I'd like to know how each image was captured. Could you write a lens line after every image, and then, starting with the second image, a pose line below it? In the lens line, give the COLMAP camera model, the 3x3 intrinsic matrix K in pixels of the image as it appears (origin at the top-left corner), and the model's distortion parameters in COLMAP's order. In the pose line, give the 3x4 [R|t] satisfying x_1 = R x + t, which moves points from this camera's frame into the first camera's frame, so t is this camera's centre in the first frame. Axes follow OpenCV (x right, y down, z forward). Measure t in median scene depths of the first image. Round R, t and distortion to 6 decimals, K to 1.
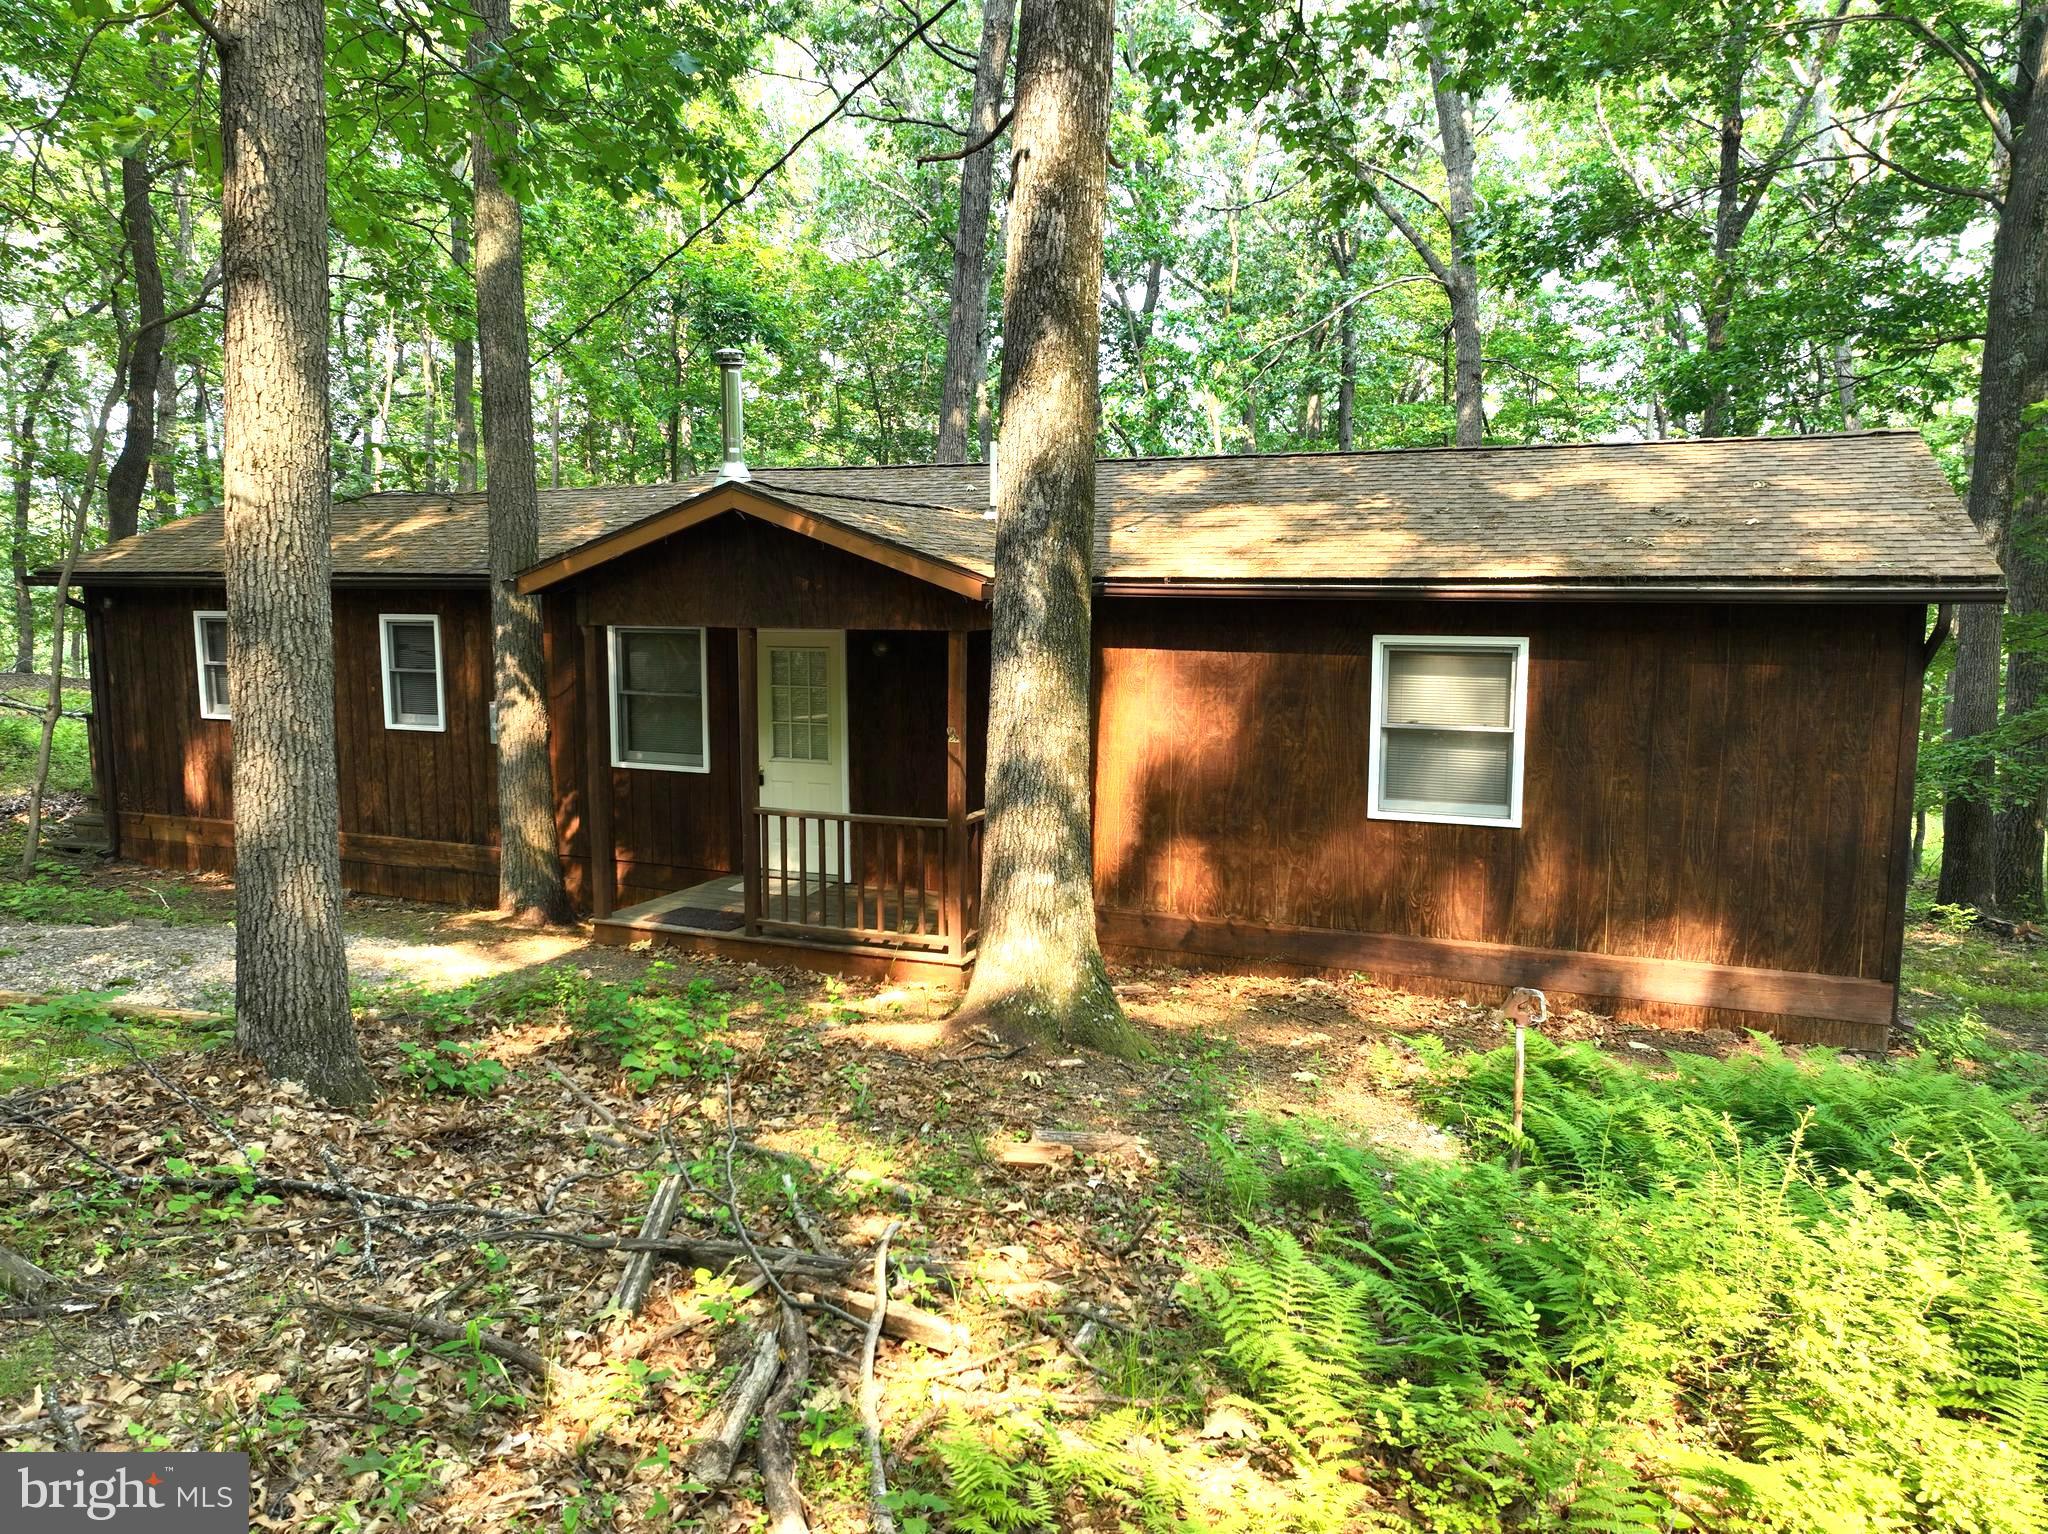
lens RADIAL K [[1428.8, 0, 1031.6], [0, 1428.8, 760.7], [0, 0, 1]] dist [-0.000892, 0.012066]
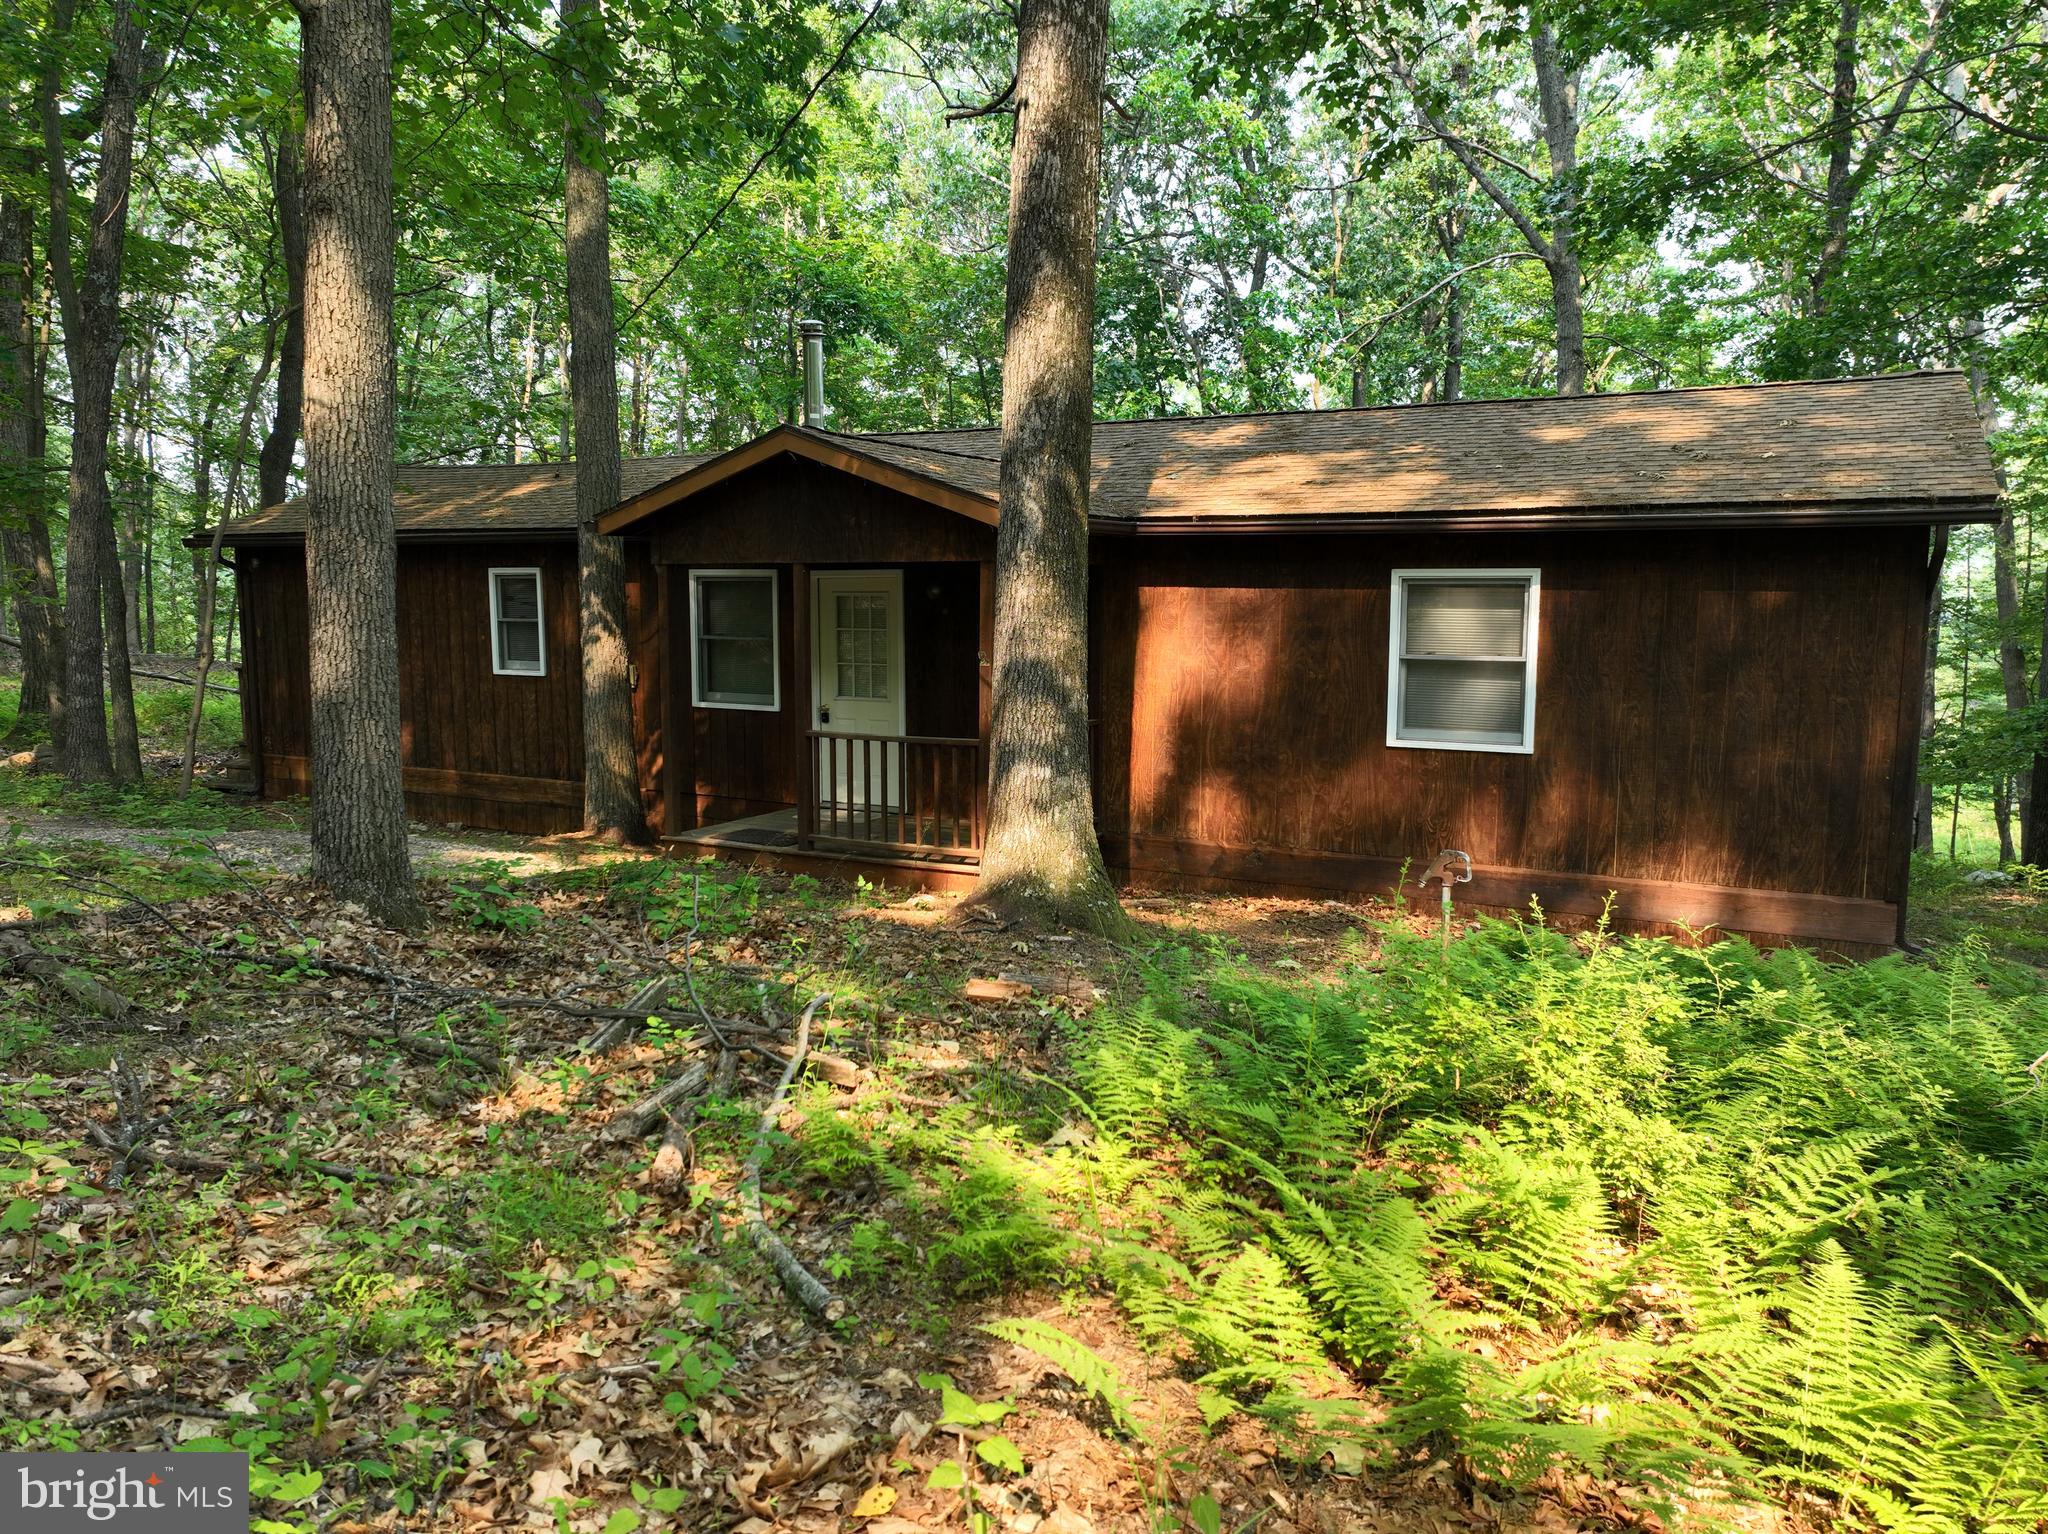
lens RADIAL K [[1428.8, 0, 1031.6], [0, 1428.8, 760.7], [0, 0, 1]] dist [-0.000892, 0.012066]
pose [[0.995883, 0.010440, -0.090046, 0.071147], [-0.010623, 0.999942, -0.001551, 0.054541], [0.090025, 0.002502, 0.995936, -0.058067]]
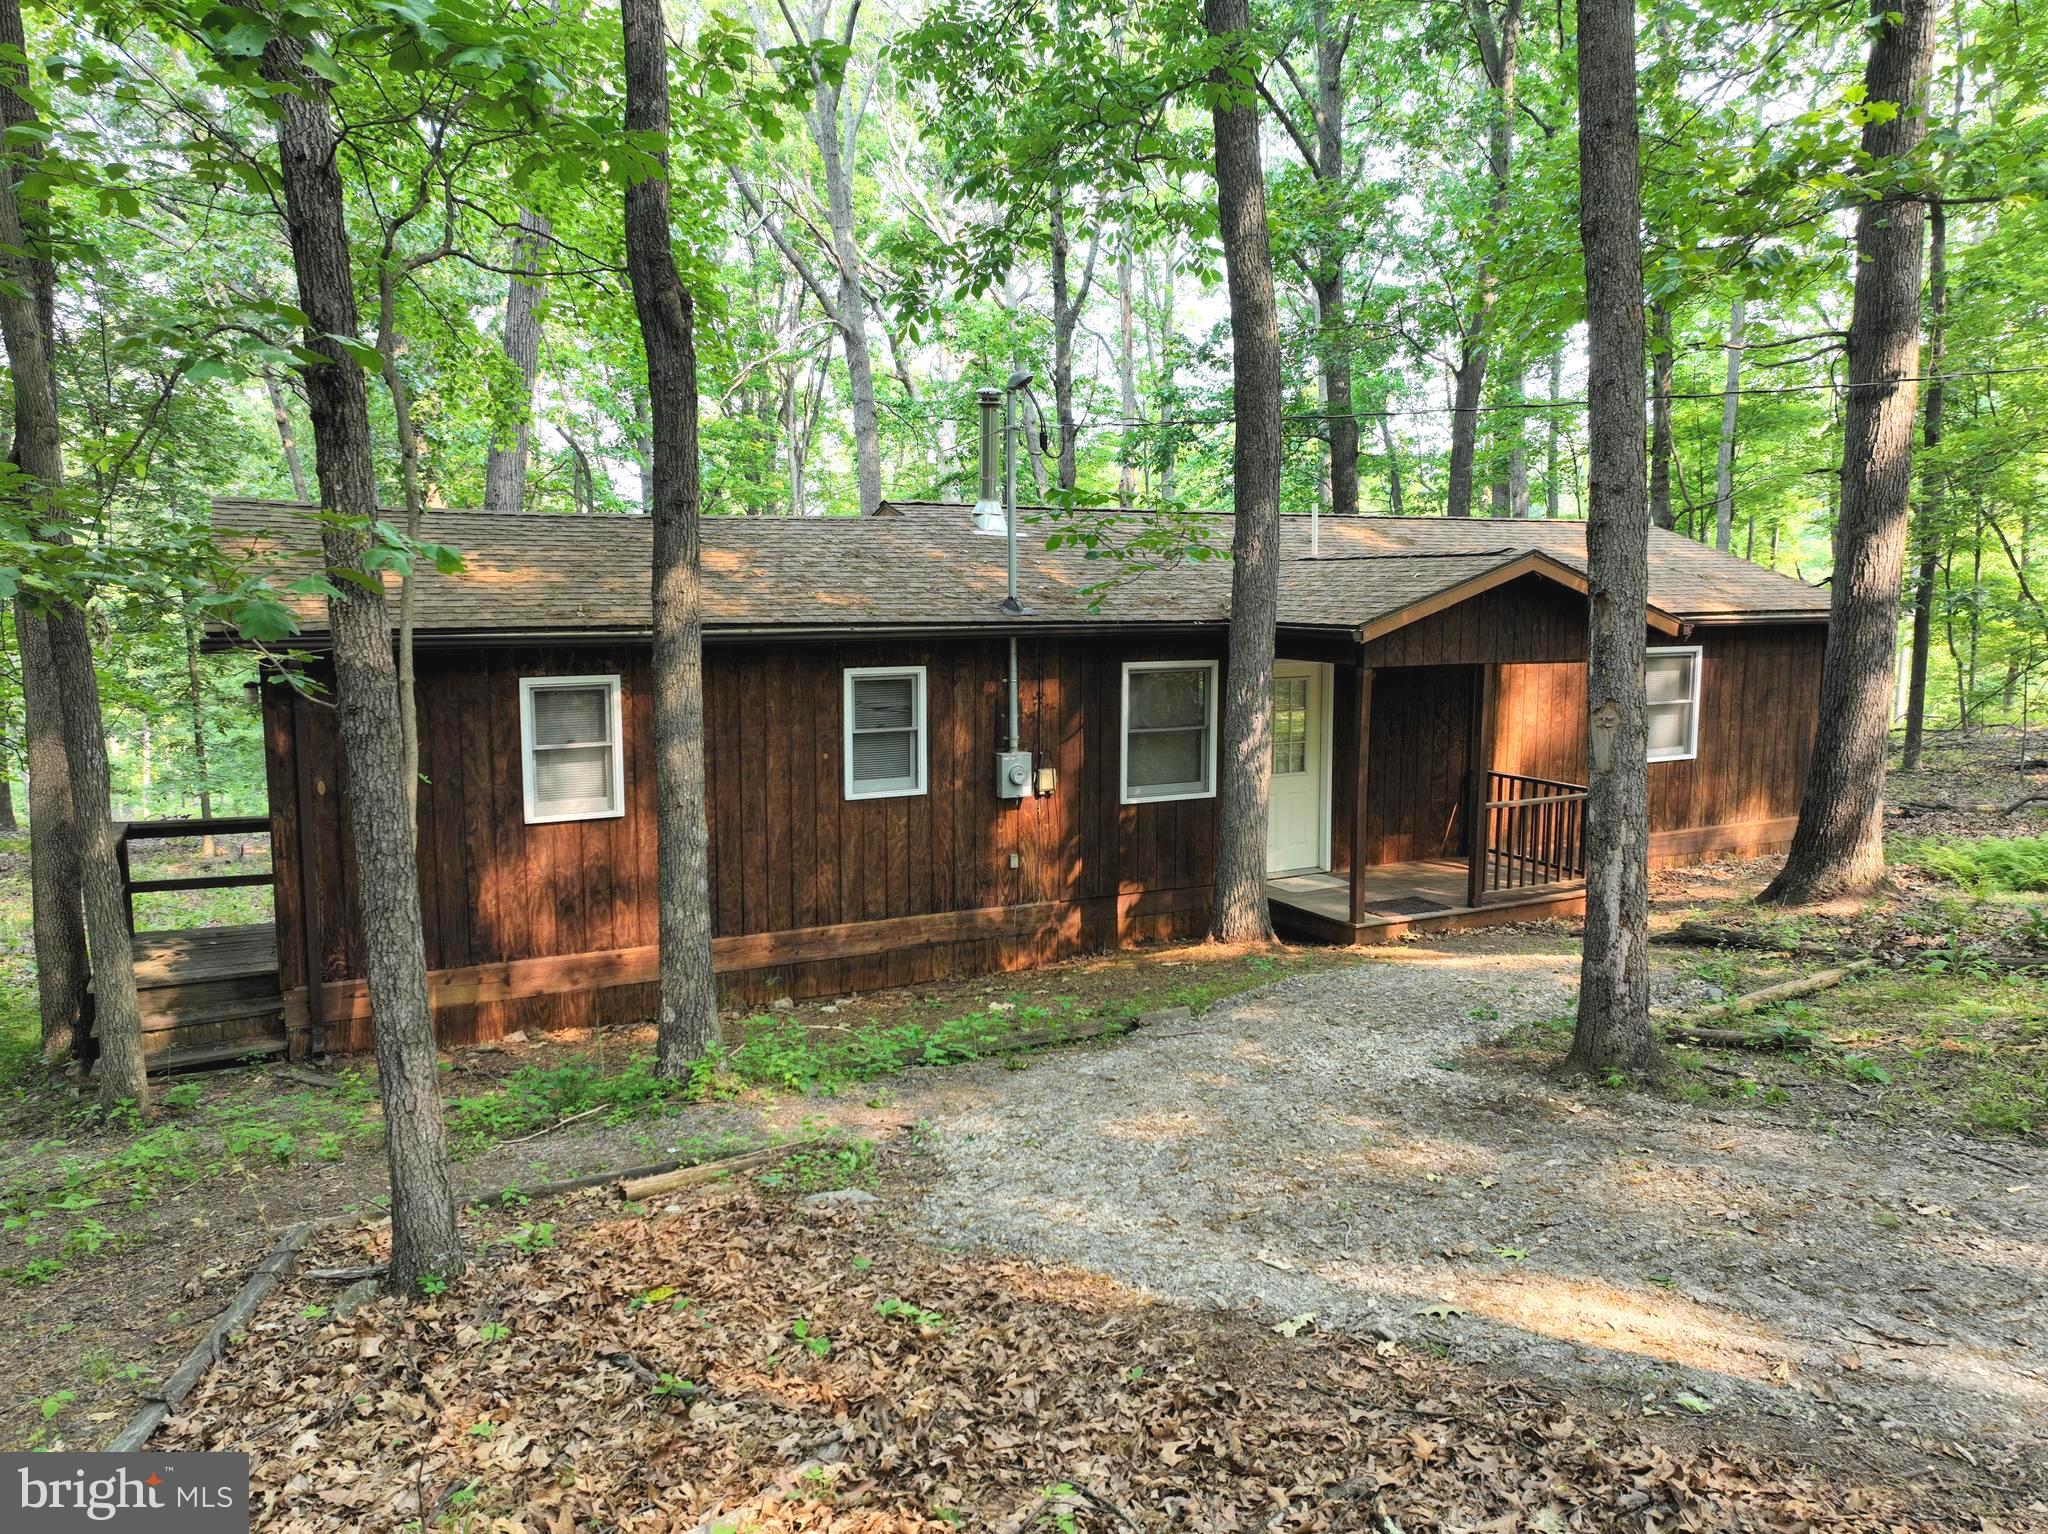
lens RADIAL K [[1428.8, 0, 1031.6], [0, 1428.8, 760.7], [0, 0, 1]] dist [-0.000892, 0.012066]
pose [[0.644648, -0.106104, 0.757080, -1.380981], [0.090183, 0.993961, 0.062513, -0.120845], [-0.759141, 0.027977, 0.650324, 0.470566]]
